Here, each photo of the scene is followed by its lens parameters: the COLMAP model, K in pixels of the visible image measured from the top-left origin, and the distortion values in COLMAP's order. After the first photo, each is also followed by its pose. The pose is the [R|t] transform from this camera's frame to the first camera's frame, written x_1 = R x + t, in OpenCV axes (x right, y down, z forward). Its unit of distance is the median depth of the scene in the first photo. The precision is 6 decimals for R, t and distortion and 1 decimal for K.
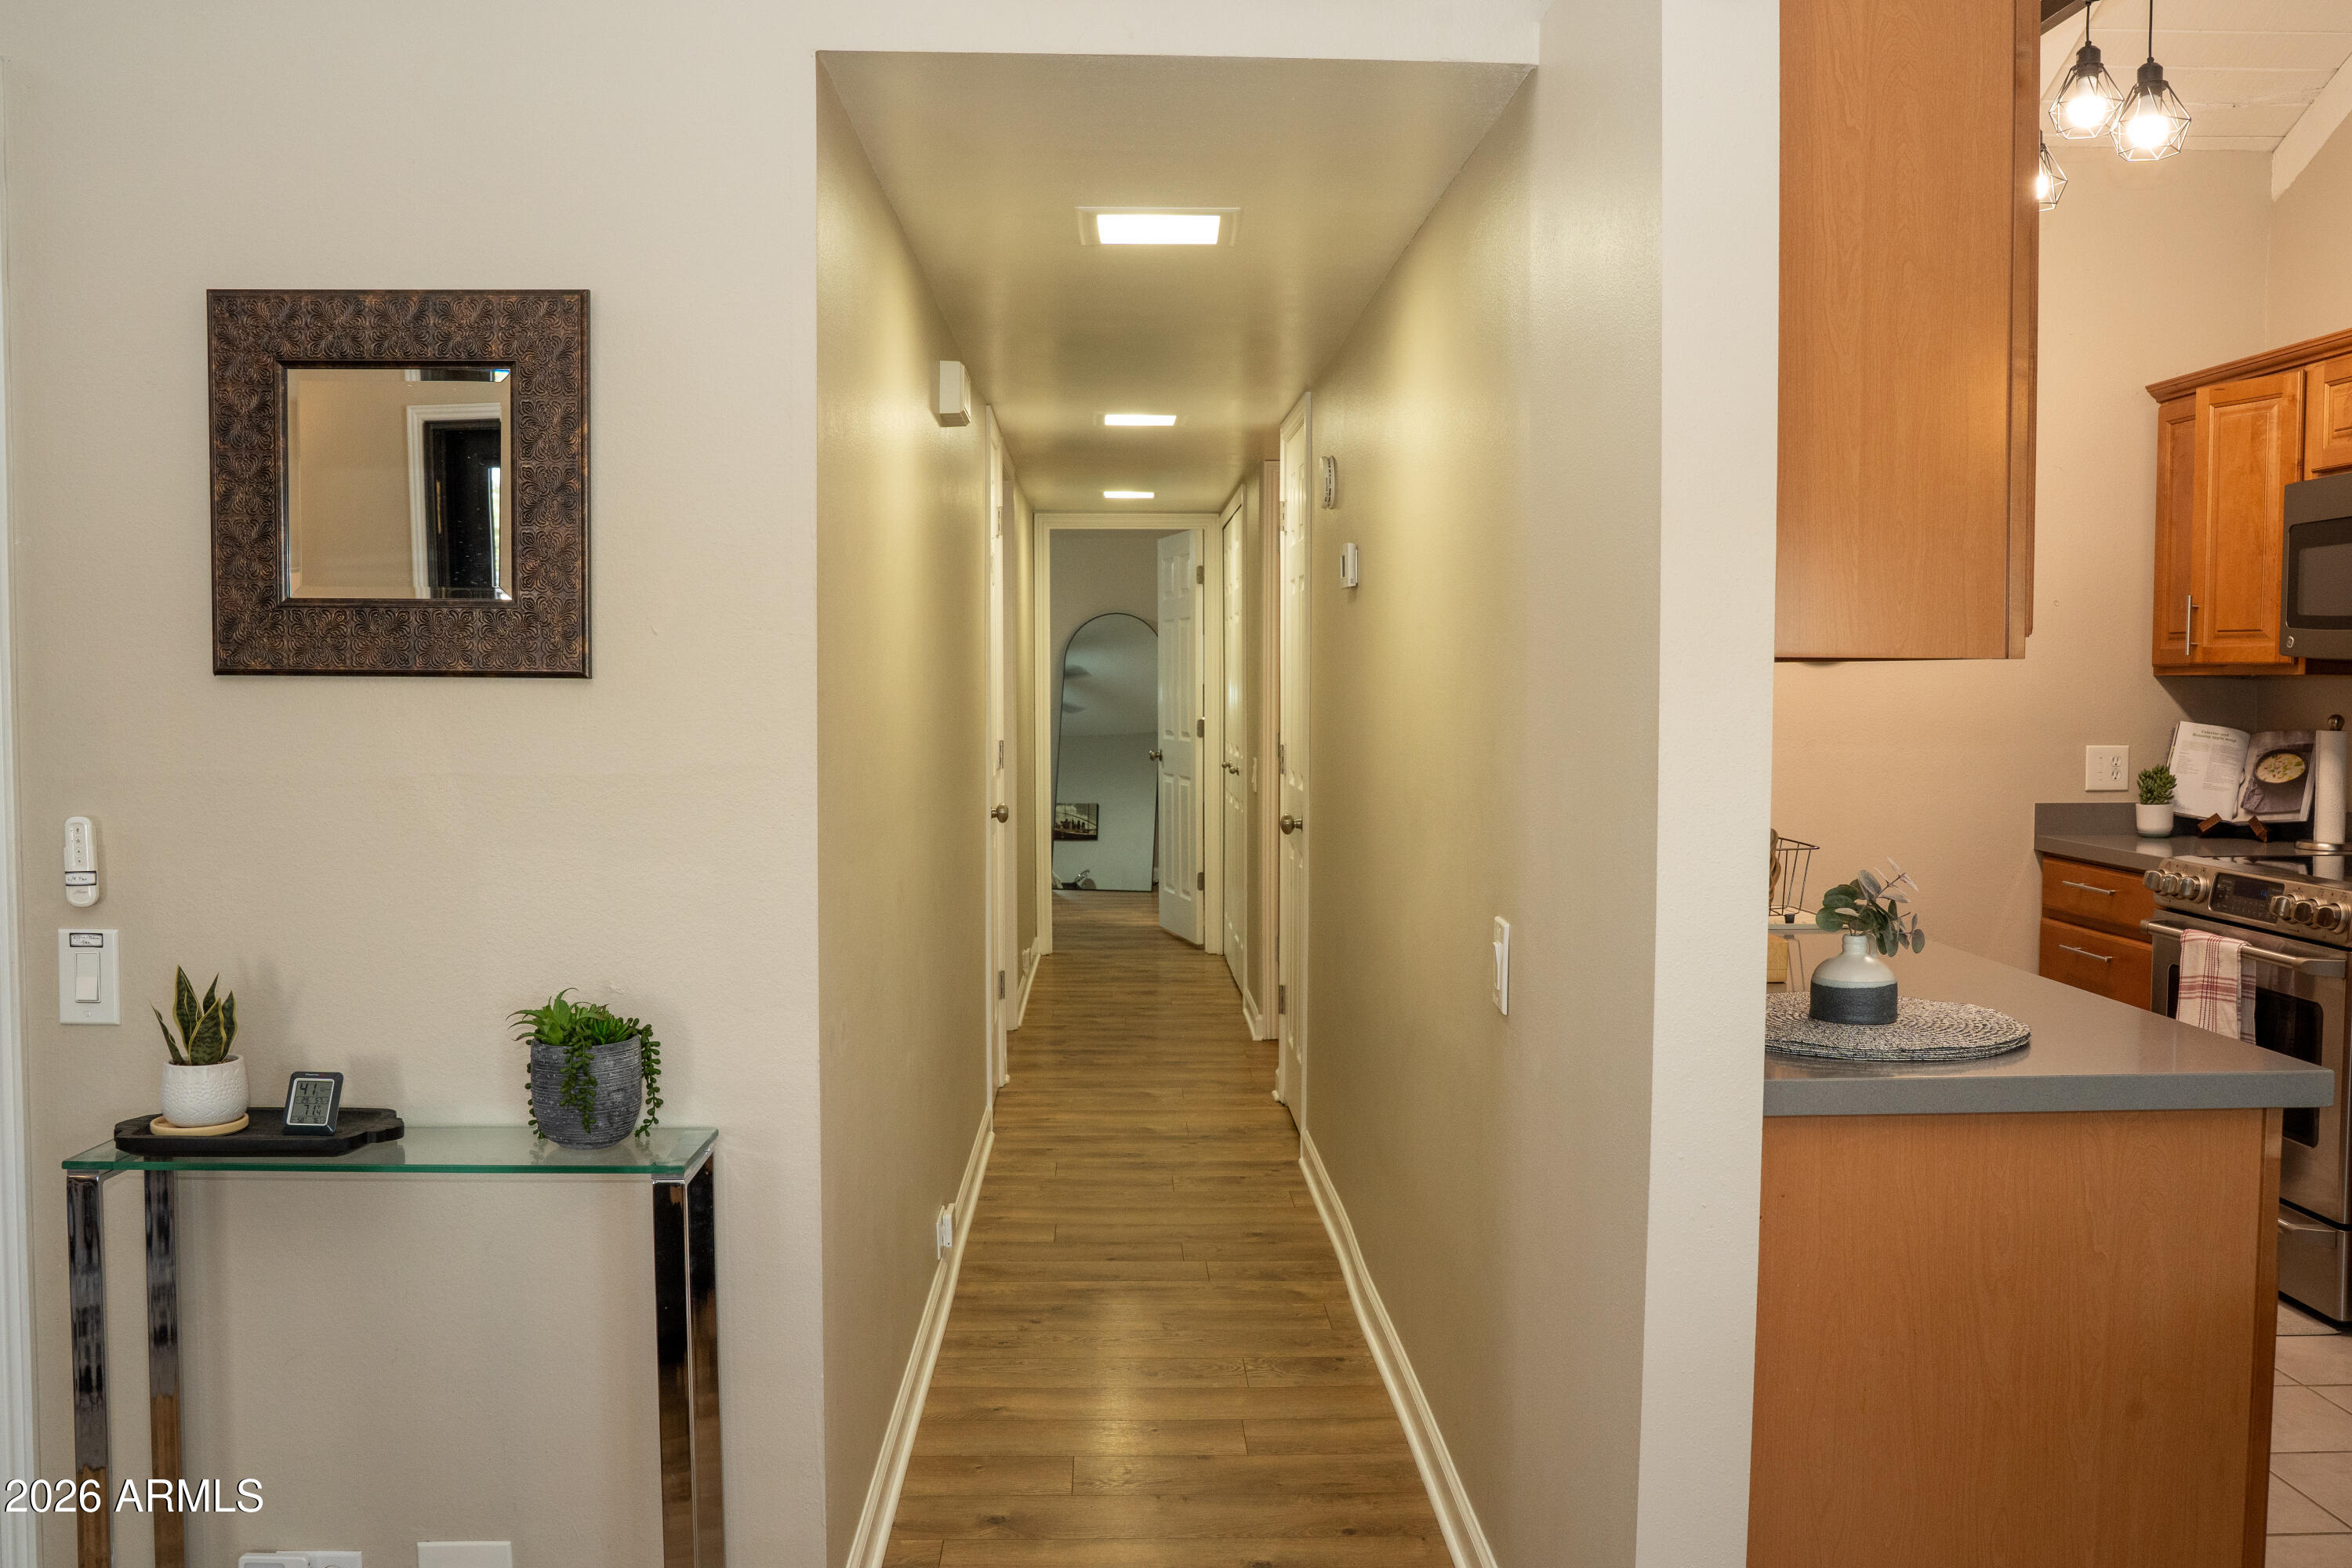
lens RADIAL K [[1910.4, 0, 1176.0], [0, 1910.4, 784.0], [0, 0, 1]] dist [-0.103294, 0.075610]
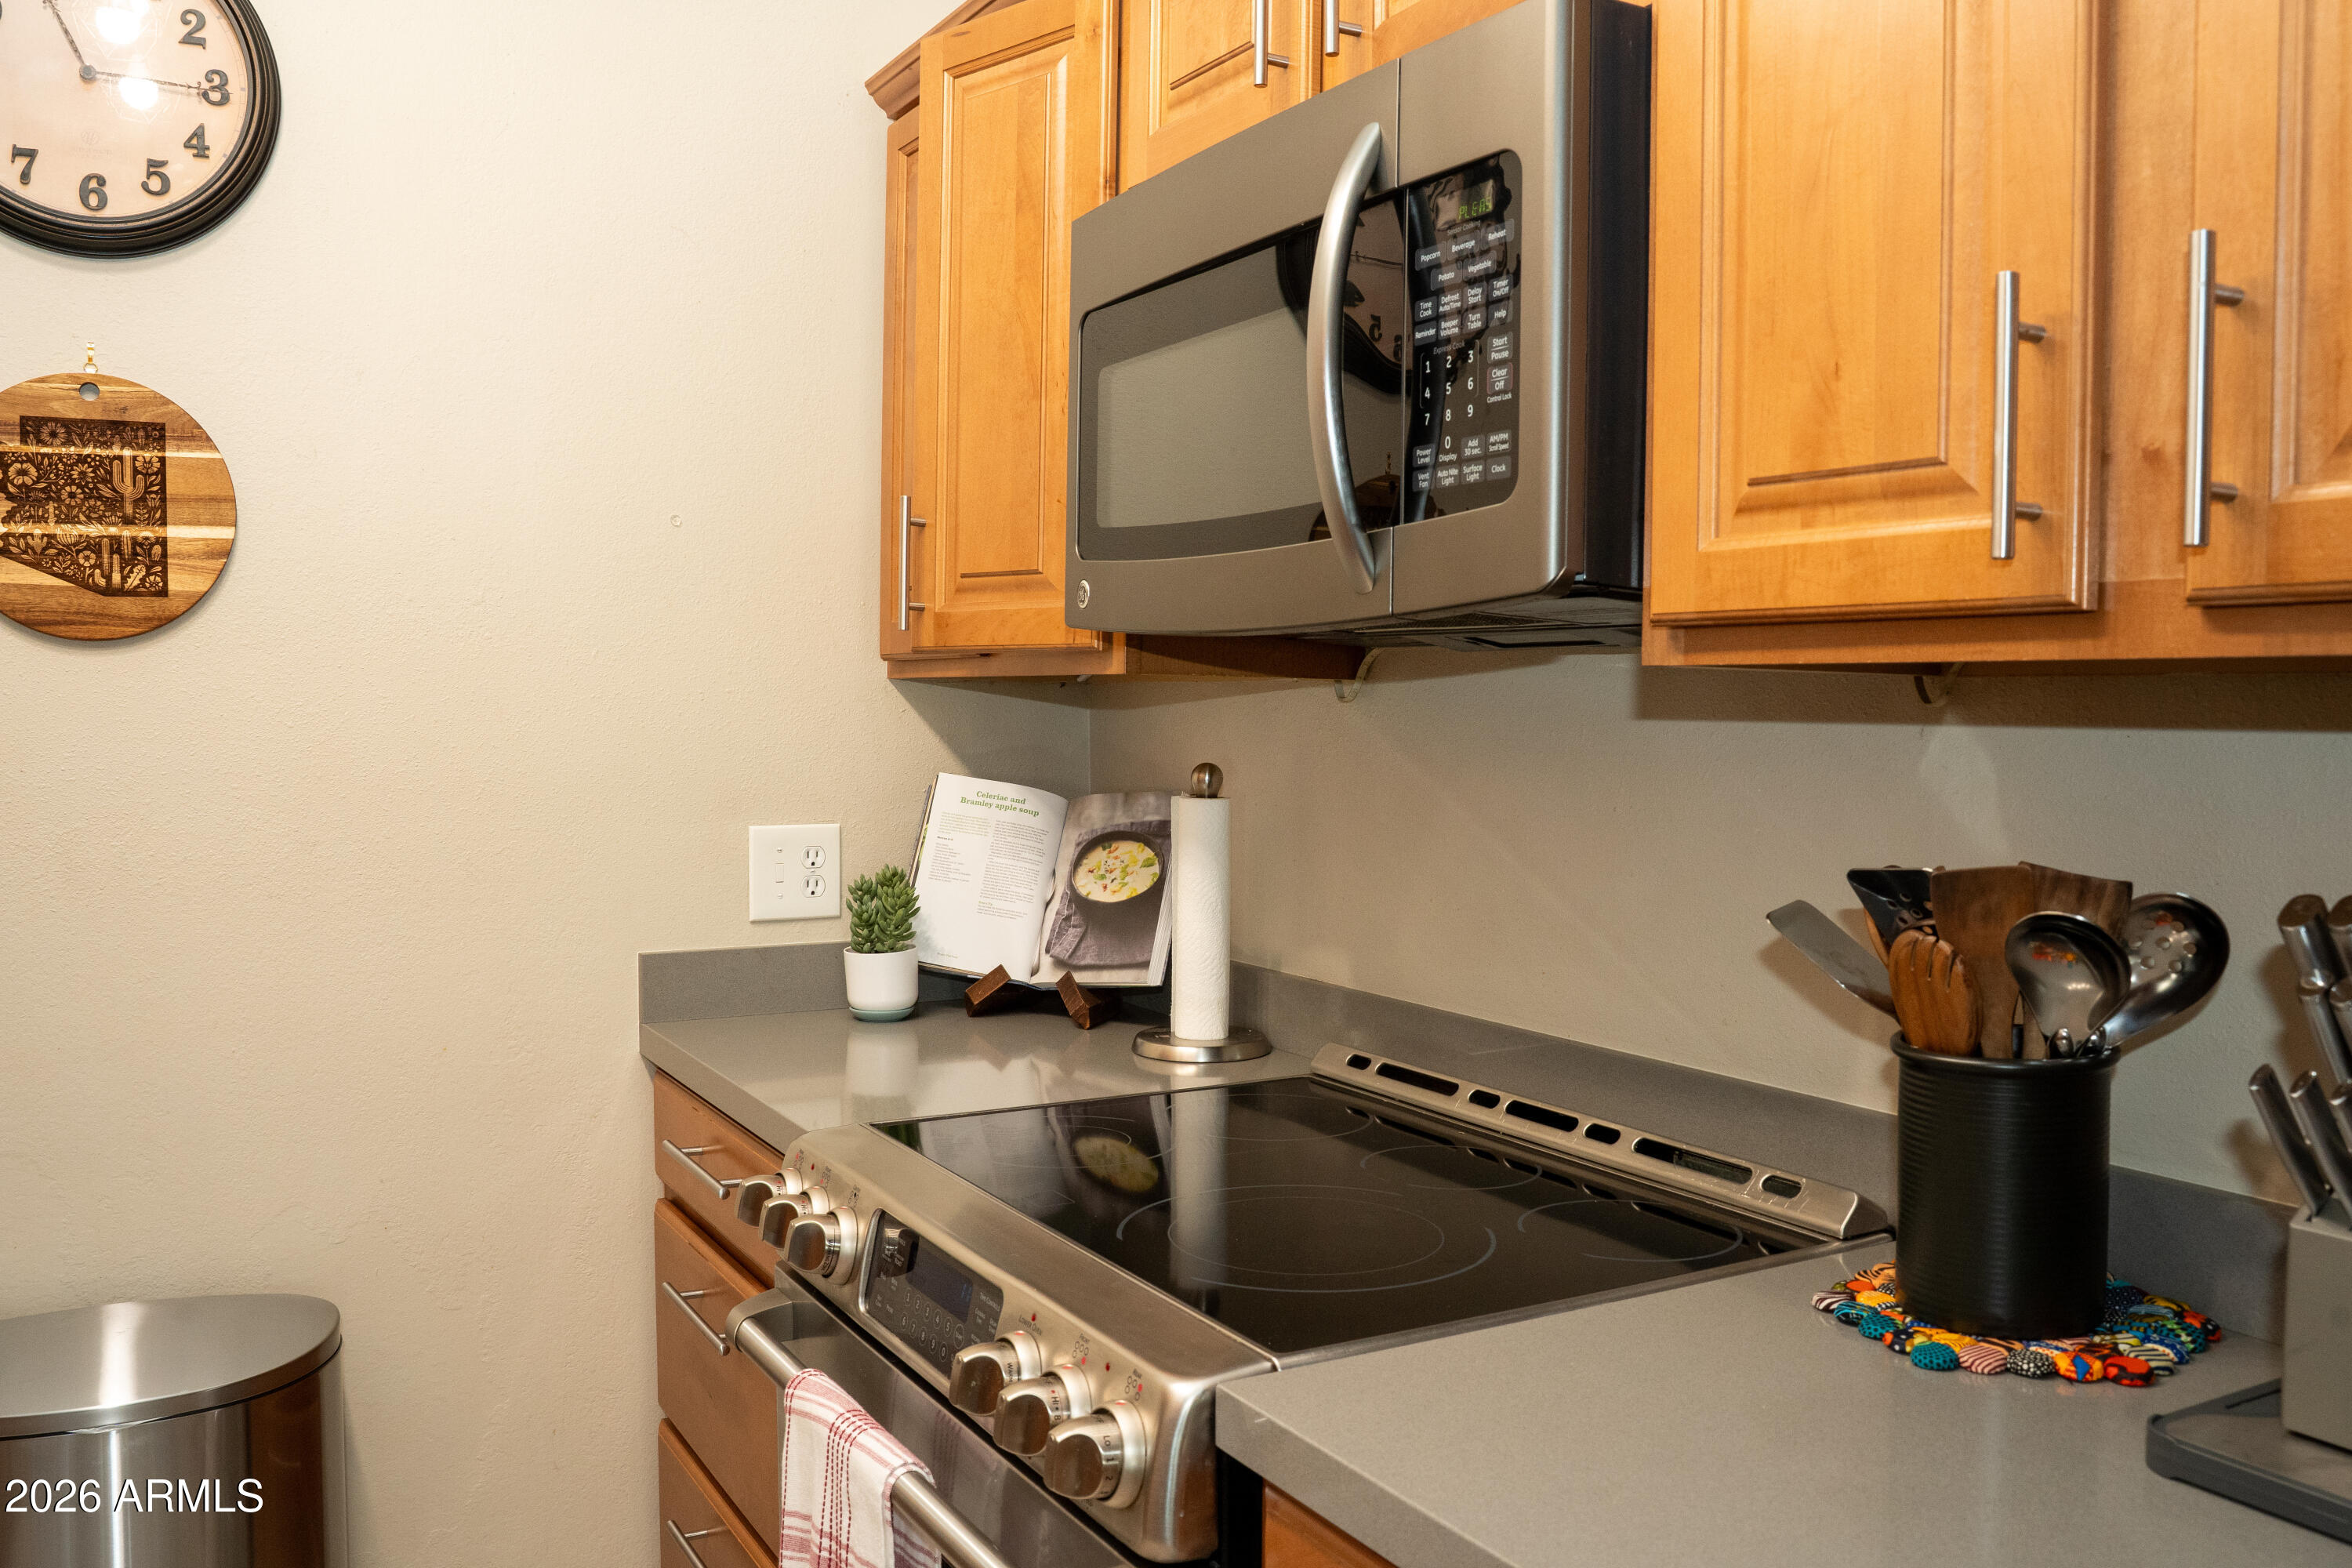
lens RADIAL K [[1910.4, 0, 1176.0], [0, 1910.4, 784.0], [0, 0, 1]] dist [-0.103294, 0.075610]
pose [[0.886764, -0.014067, 0.462009, 0.368625], [0.017099, 0.999851, -0.002378, -0.028793], [-0.461907, 0.010009, 0.886872, 0.537747]]
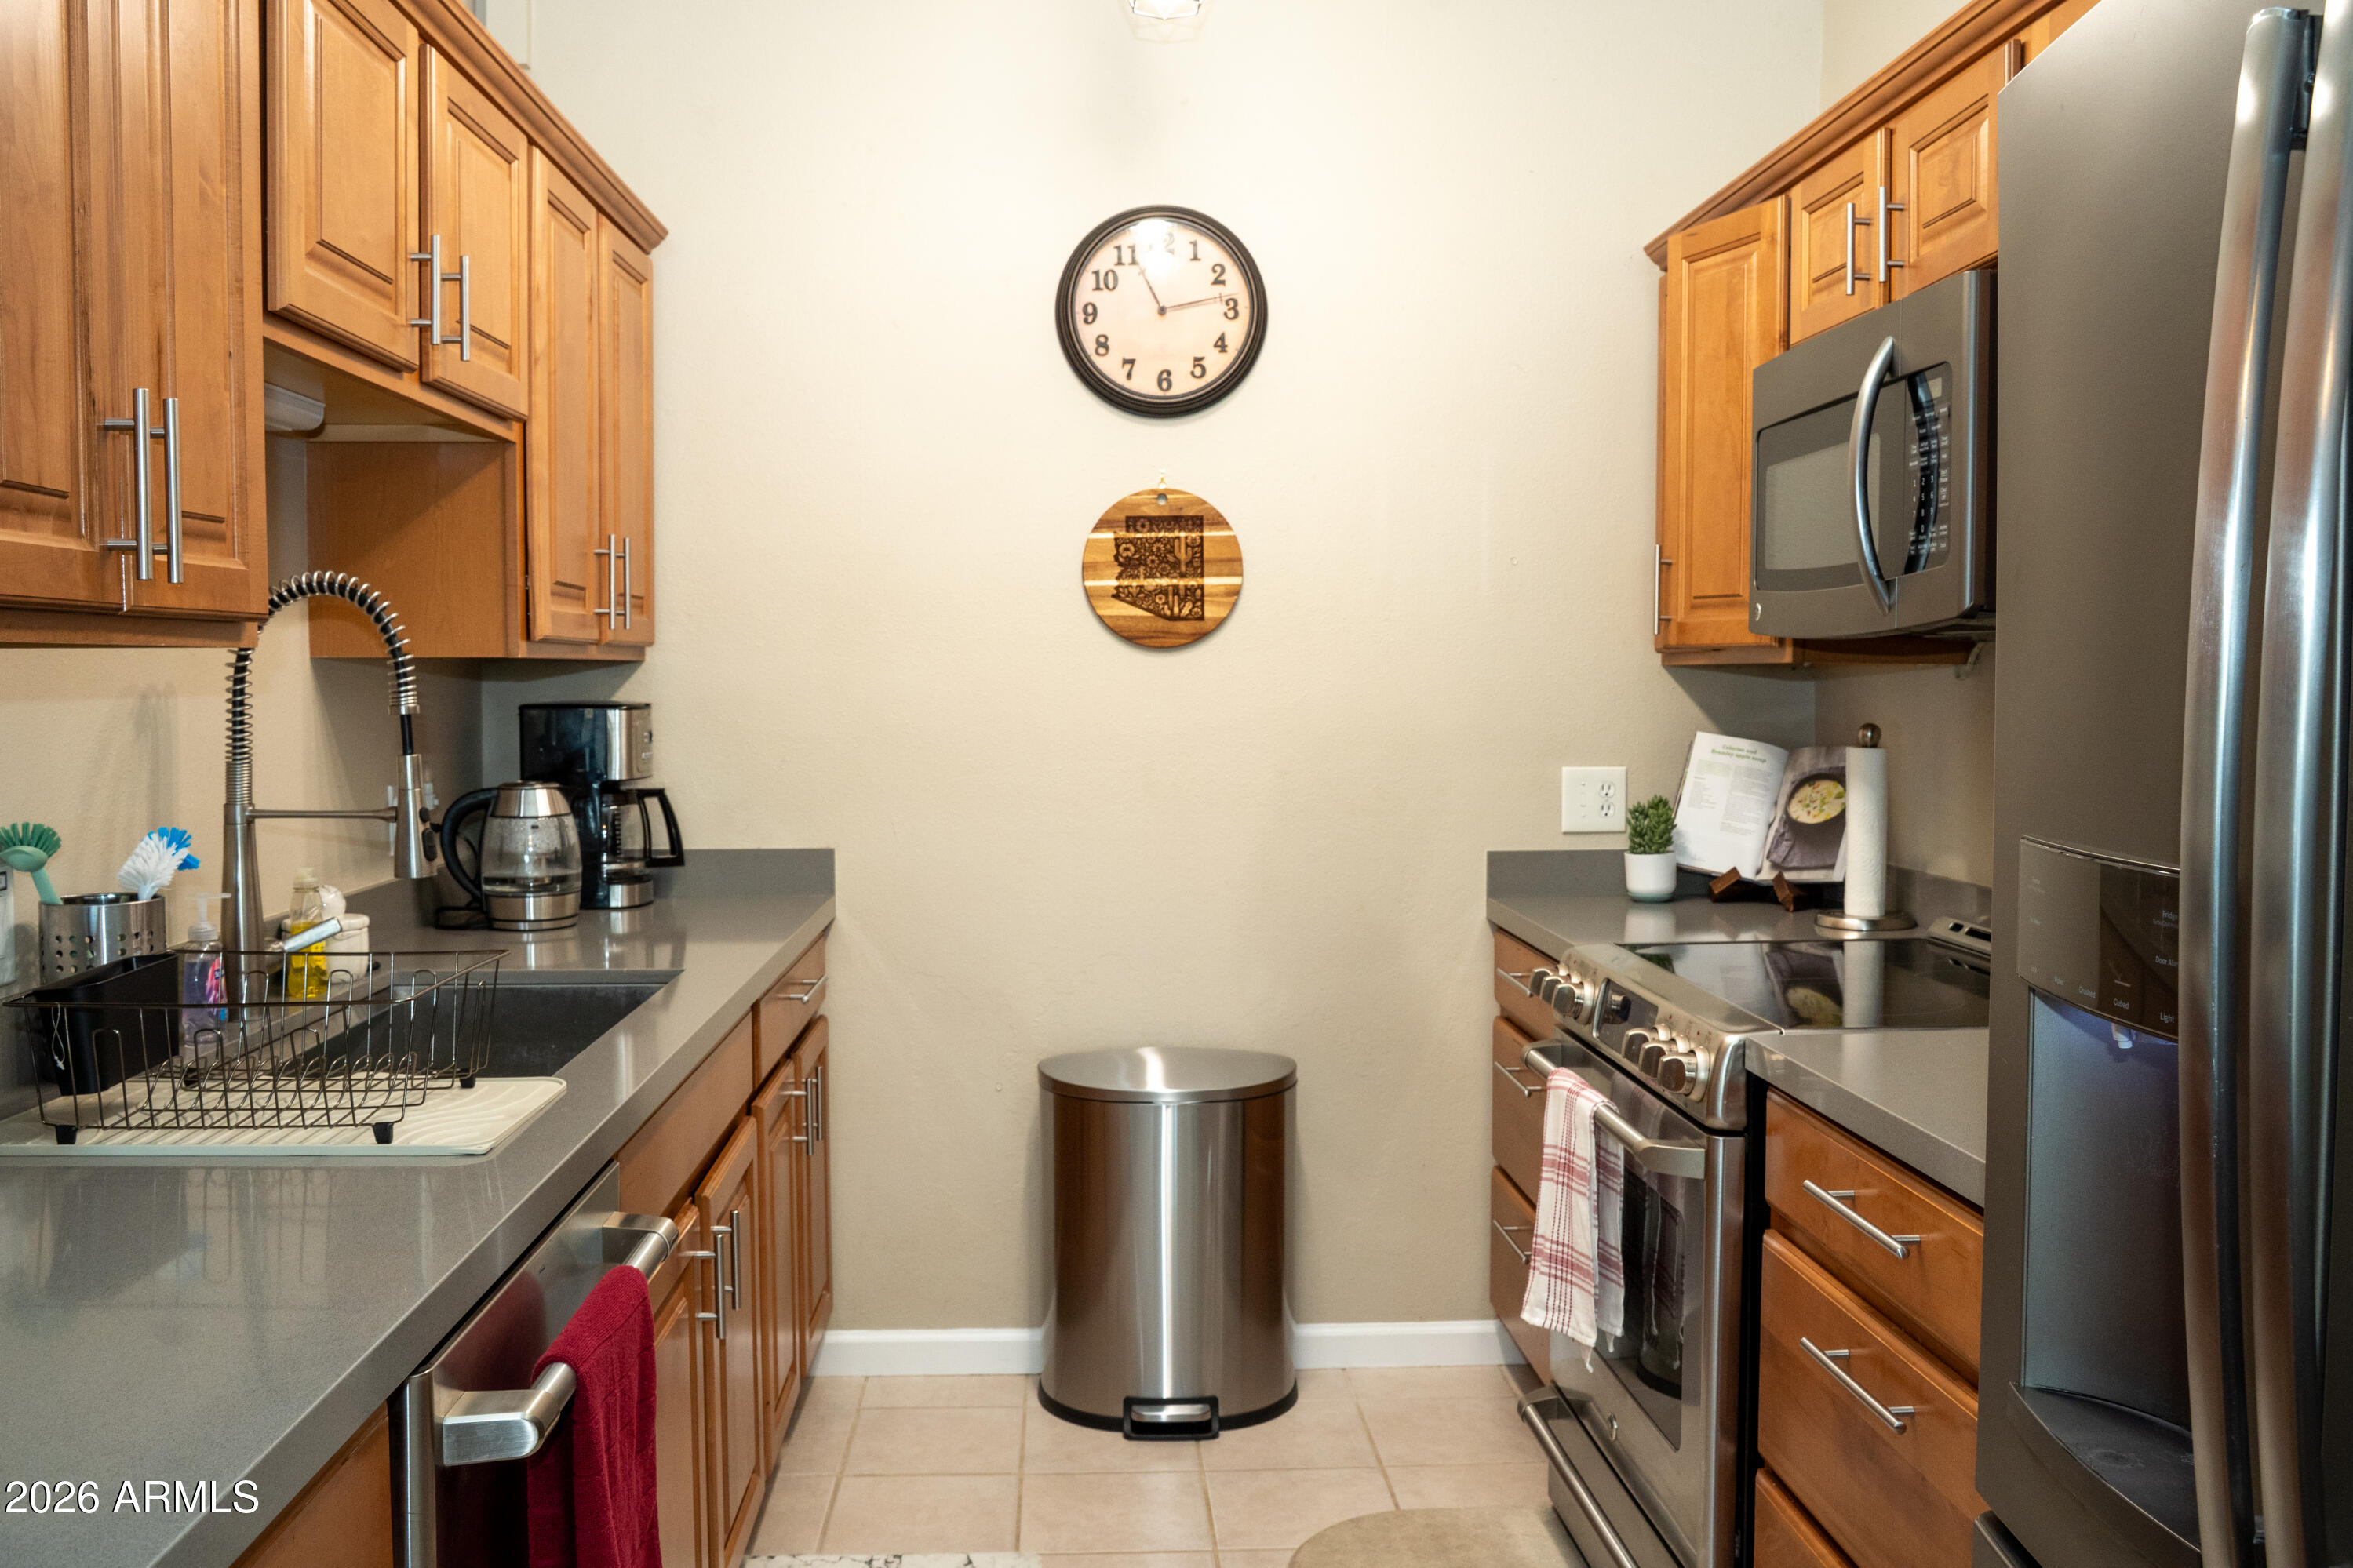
lens RADIAL K [[1954.2, 0, 1176.5], [0, 1954.2, 784.0], [0, 0, 1]] dist [-0.105129, 0.082014]
pose [[0.999777, -0.004214, 0.020675, 0.336473], [0.004194, 0.999991, 0.001049, -0.016119], [-0.020679, -0.000962, 0.999786, 0.292467]]
